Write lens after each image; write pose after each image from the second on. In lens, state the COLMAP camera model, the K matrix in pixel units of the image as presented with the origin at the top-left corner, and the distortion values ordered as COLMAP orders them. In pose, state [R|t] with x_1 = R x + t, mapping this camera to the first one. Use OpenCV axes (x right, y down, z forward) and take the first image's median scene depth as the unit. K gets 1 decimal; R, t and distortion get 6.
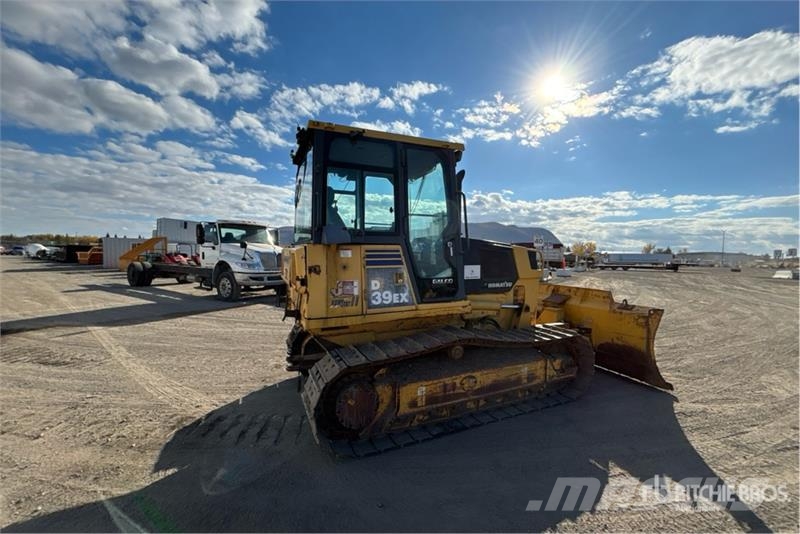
lens RADIAL K [[321.9, 0, 399.9], [0, 321.9, 258.0], [0, 0, 1]] dist [0.004311, -0.001029]
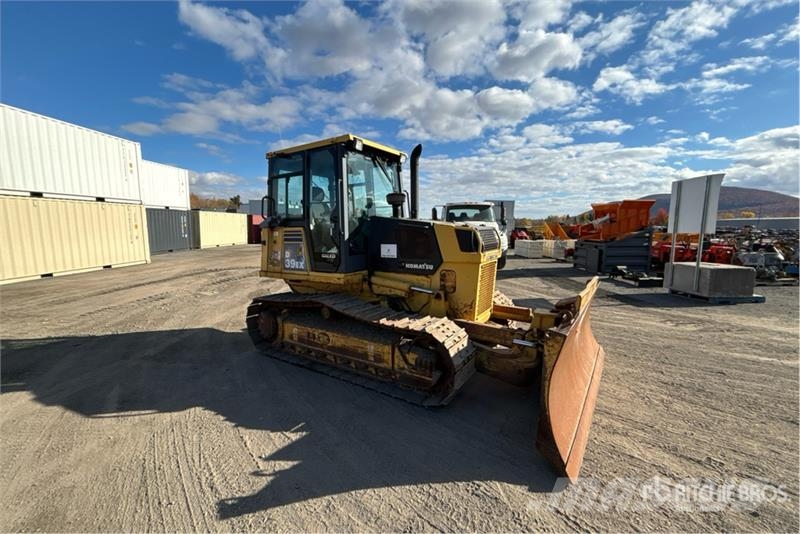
lens RADIAL K [[321.9, 0, 401.4], [0, 321.9, 265.0], [0, 0, 1]] dist [0.004311, -0.001029]
pose [[0.549709, 0.085357, -0.830984, 1.411762], [-0.002167, 0.994908, 0.100761, -0.019506], [0.835353, -0.053589, 0.547095, 0.597571]]
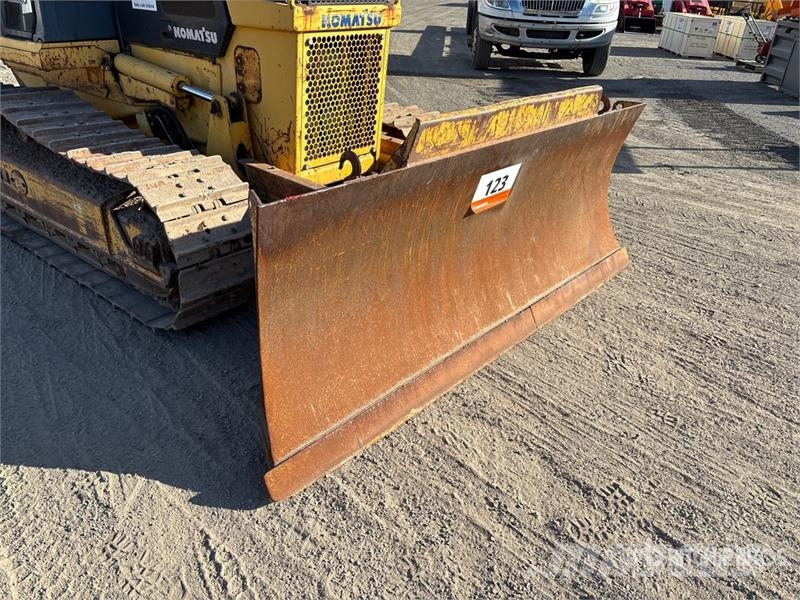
lens RADIAL K [[604.0, 0, 395.1], [0, 604.0, 296.1], [0, 0, 1]] dist [0.037005, -0.038635]
pose [[0.452272, 0.428639, -0.782124, 1.552235], [-0.051568, 0.888040, 0.456866, 0.017182], [0.890388, -0.166295, 0.423739, 1.129150]]
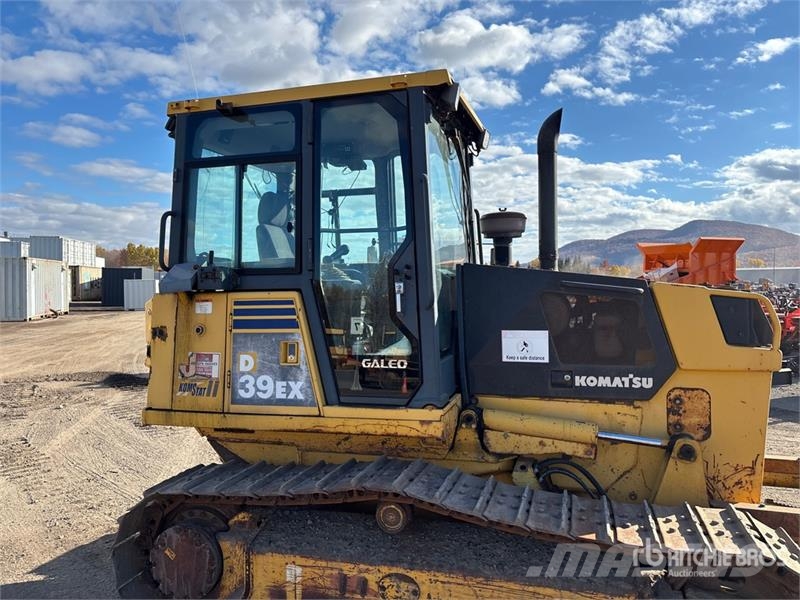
lens RADIAL K [[604.0, 0, 406.7], [0, 604.0, 292.8], [0, 0, 1]] dist [0.037005, -0.038635]
pose [[0.768051, -0.003553, -0.640379, 0.796239], [0.005243, 0.999986, 0.000740, -0.038090], [0.640367, -0.003926, 0.768059, 0.347468]]
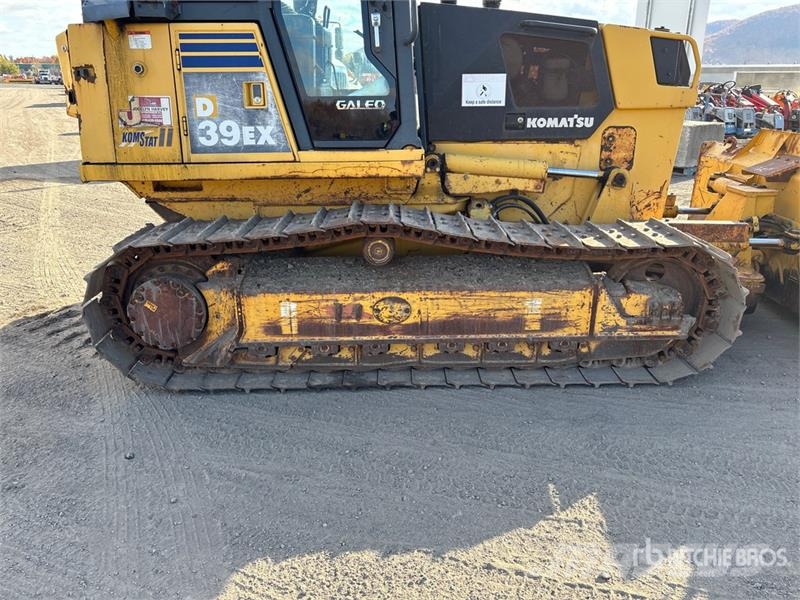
lens RADIAL K [[604.0, 0, 406.3], [0, 604.0, 291.8], [0, 0, 1]] dist [0.037005, -0.038635]
pose [[0.924304, 0.119540, -0.362454, 0.594000], [0.000568, 0.949252, 0.314517, 0.056434], [0.381658, -0.290915, 0.877329, 0.171276]]
